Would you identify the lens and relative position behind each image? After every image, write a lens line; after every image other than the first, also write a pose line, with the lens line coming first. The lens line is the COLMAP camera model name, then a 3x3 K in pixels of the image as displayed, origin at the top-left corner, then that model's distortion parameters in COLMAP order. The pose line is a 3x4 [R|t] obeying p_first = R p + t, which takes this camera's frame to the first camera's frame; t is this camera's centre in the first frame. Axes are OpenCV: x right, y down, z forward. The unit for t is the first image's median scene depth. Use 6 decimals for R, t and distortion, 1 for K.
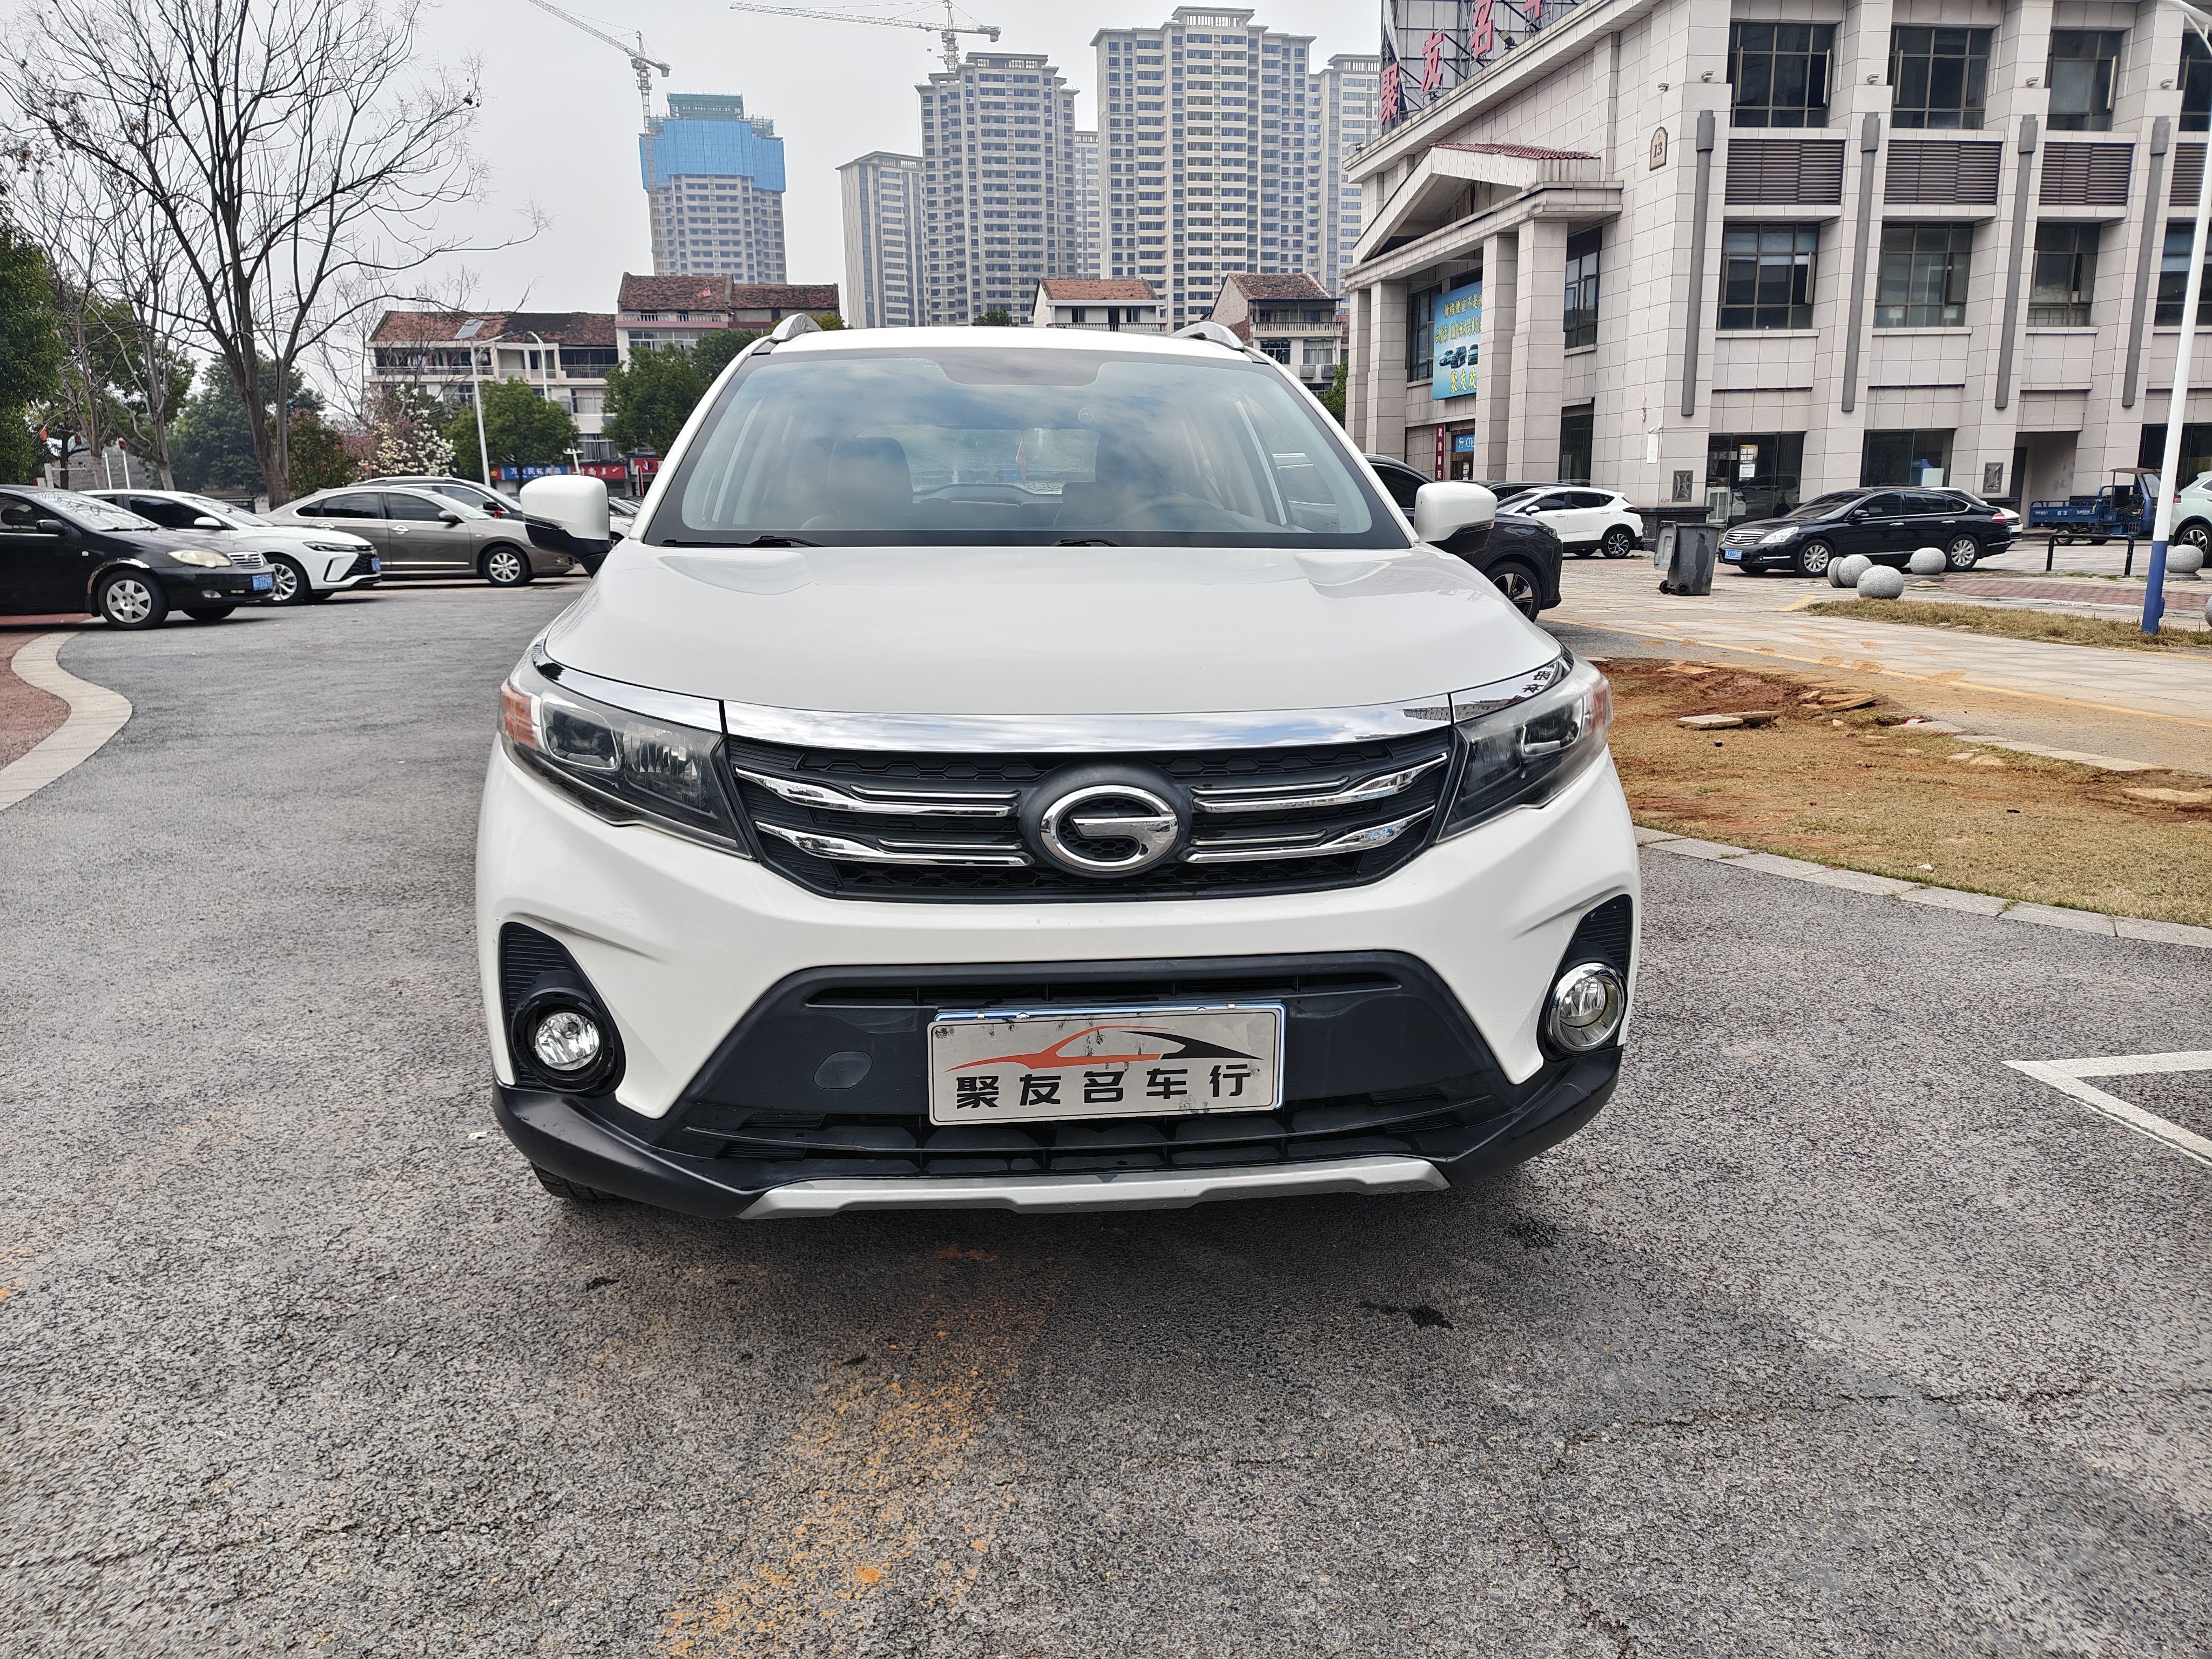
lens RADIAL K [[1546.2, 0, 1082.7], [0, 1546.2, 809.1], [0, 0, 1]] dist [0.033569, -0.033302]
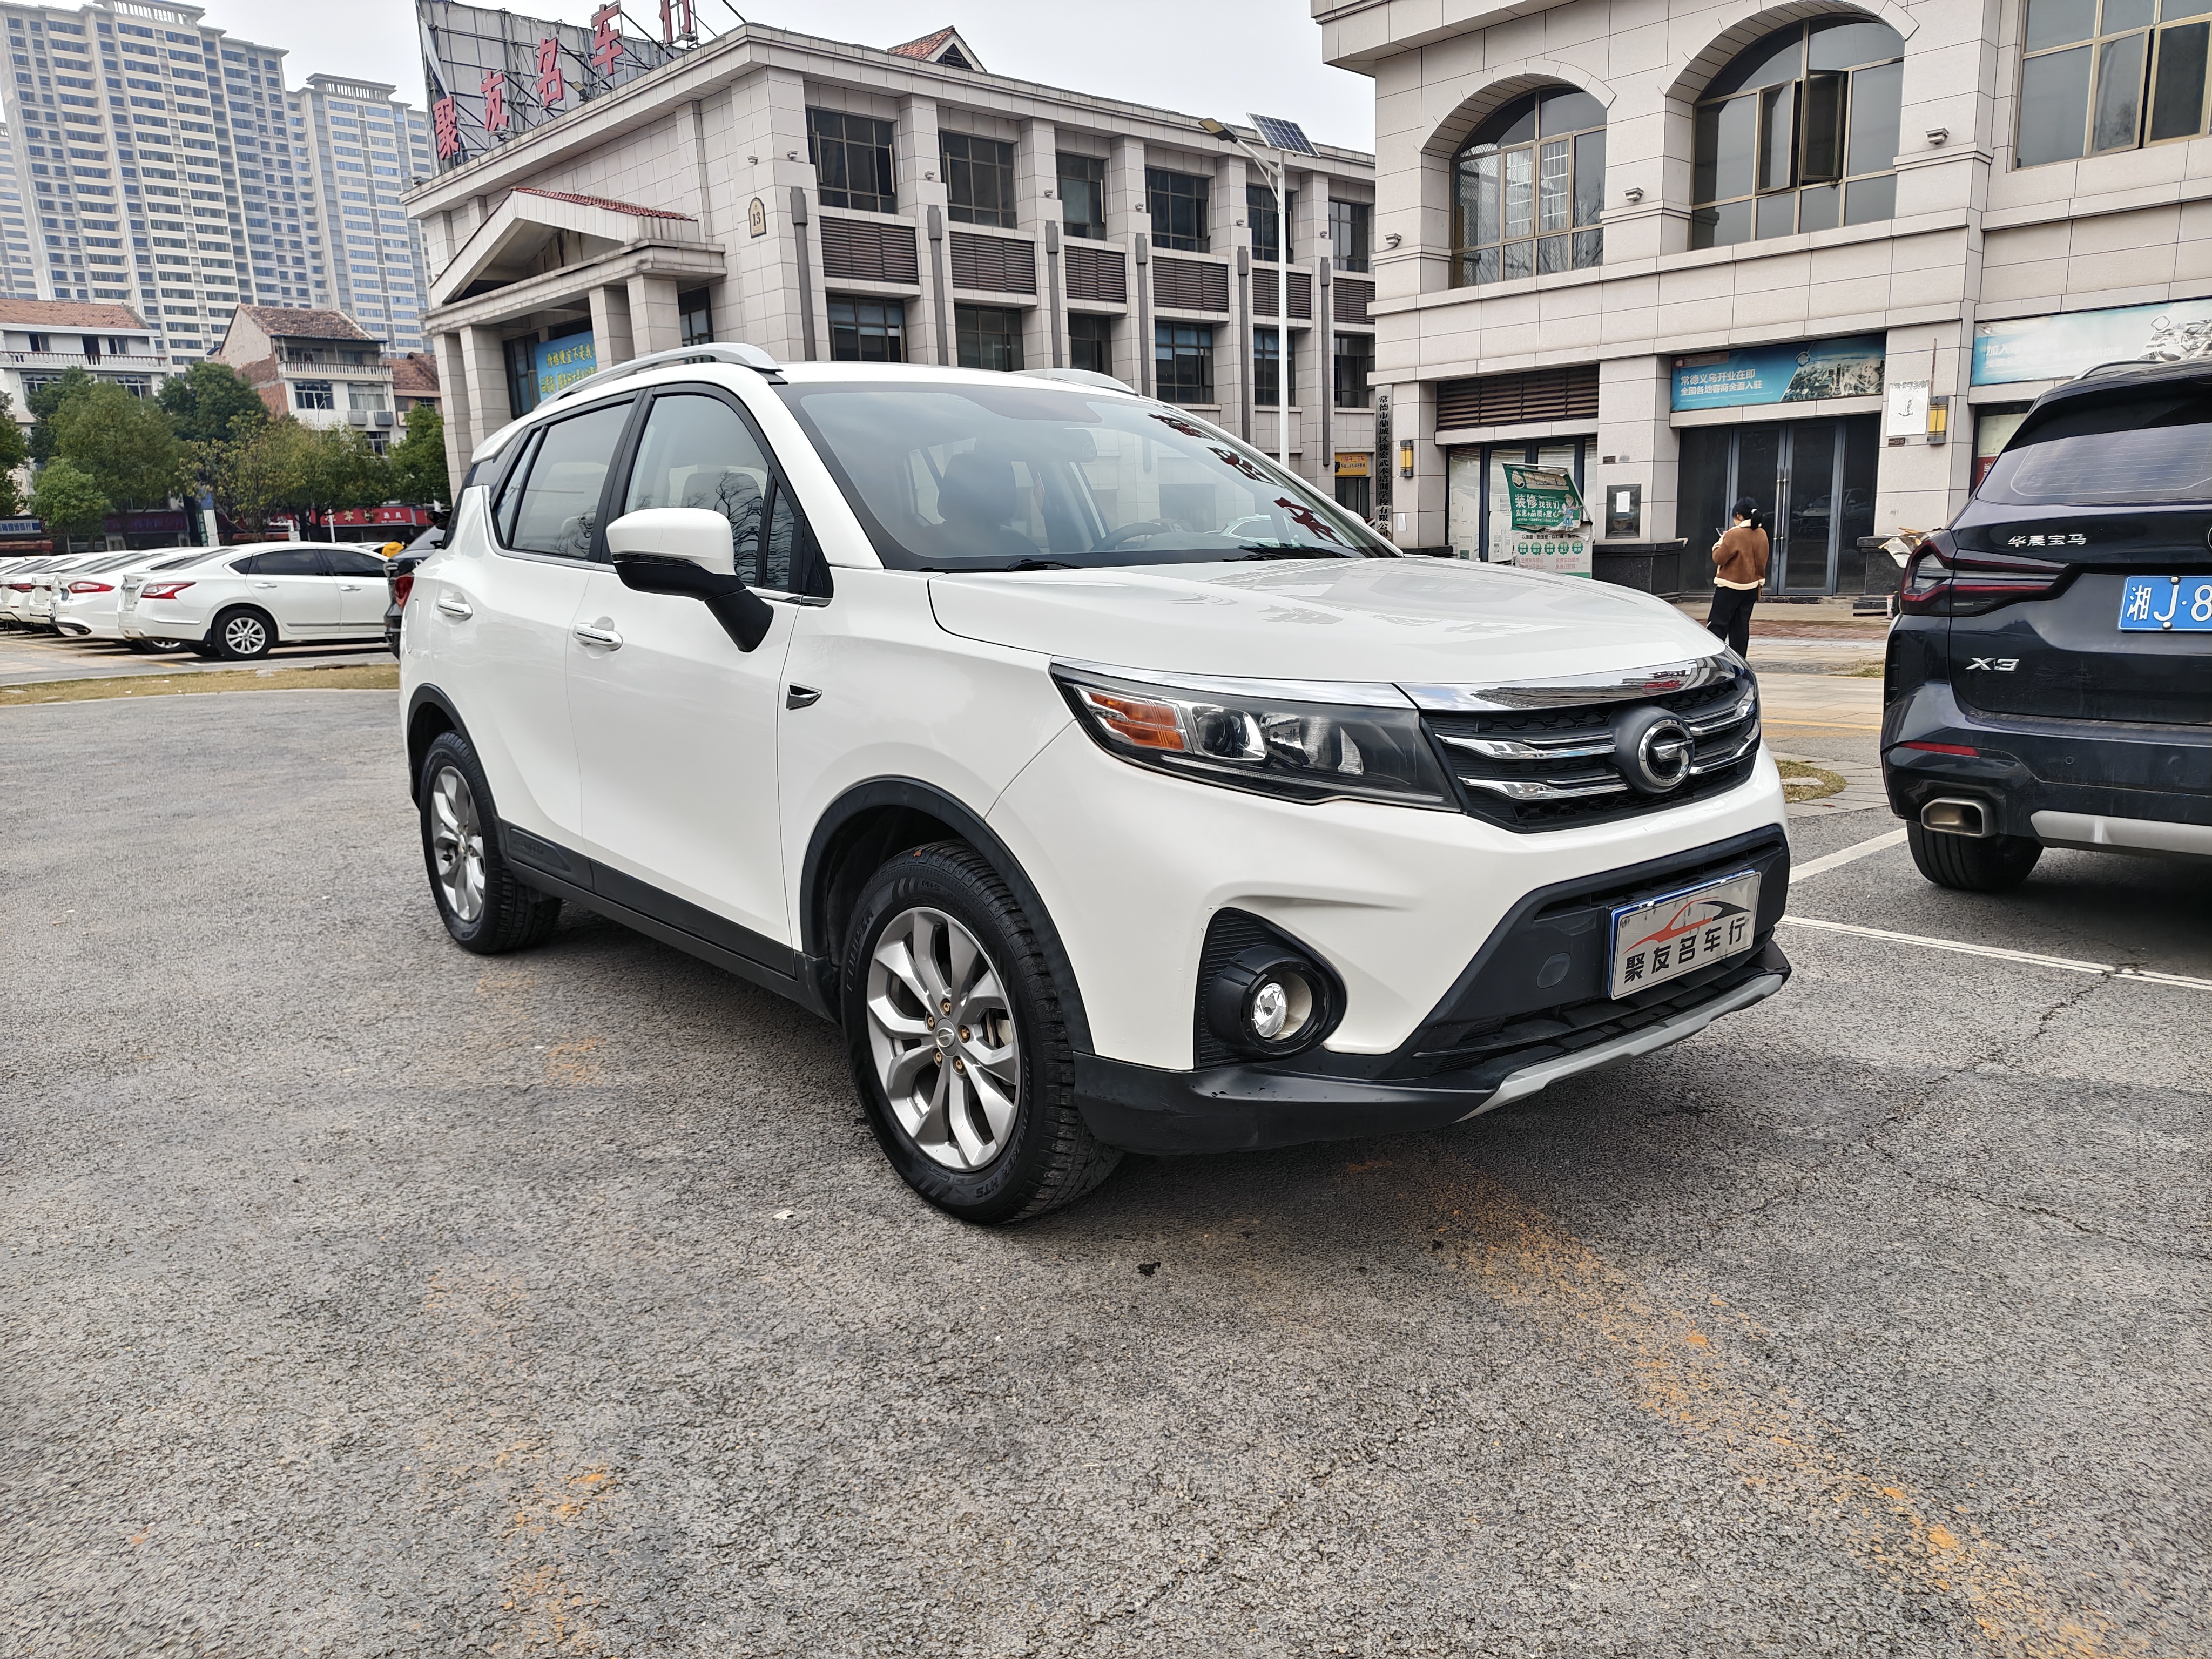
lens RADIAL K [[1550.4, 0, 1135.0], [0, 1550.4, 827.7], [0, 0, 1]] dist [0.036791, -0.035262]
pose [[0.817527, -0.123591, 0.562472, -0.064365], [0.136503, 0.990453, 0.019230, -0.000754], [-0.559478, 0.061058, 0.826593, 0.009227]]
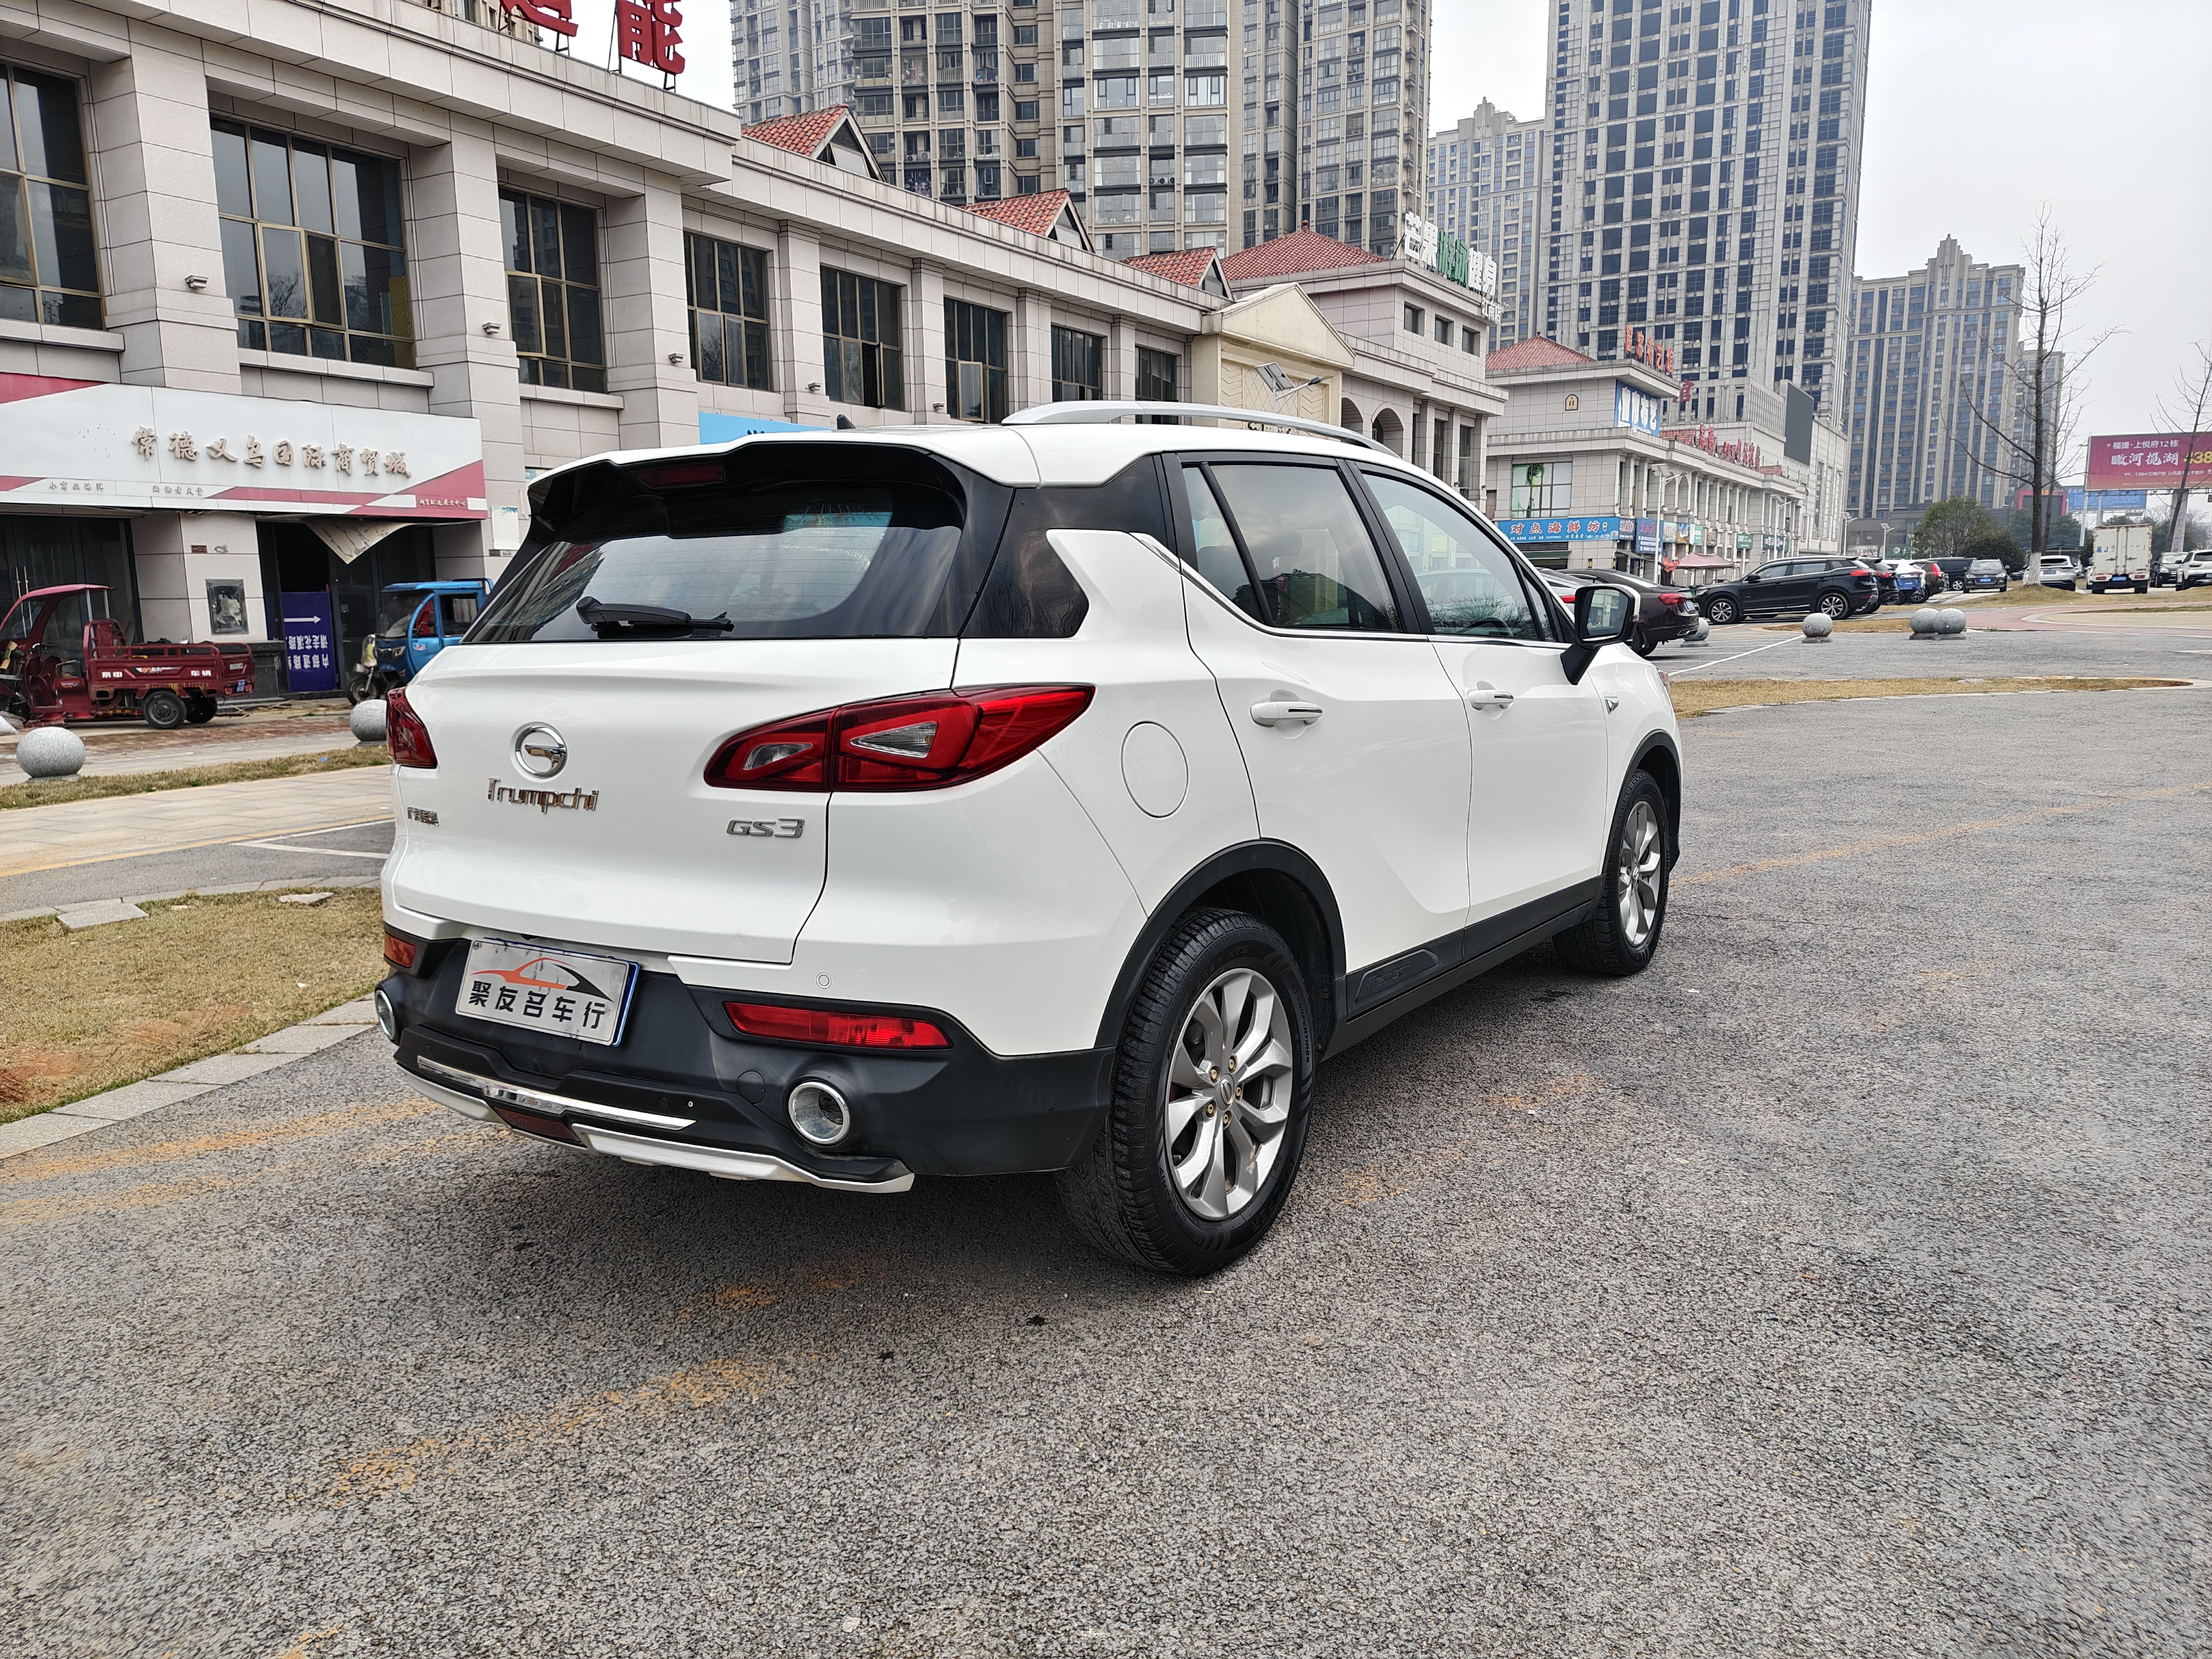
lens RADIAL K [[1500.0, 0, 1158.3], [0, 1500.0, 843.9], [0, 0, 1]] dist [0.061154, -0.062952]
pose [[-0.772940, -0.087243, 0.628453, -0.083872], [0.145386, 0.939793, 0.309276, -0.044619], [-0.617598, 0.330419, -0.713720, 0.217061]]
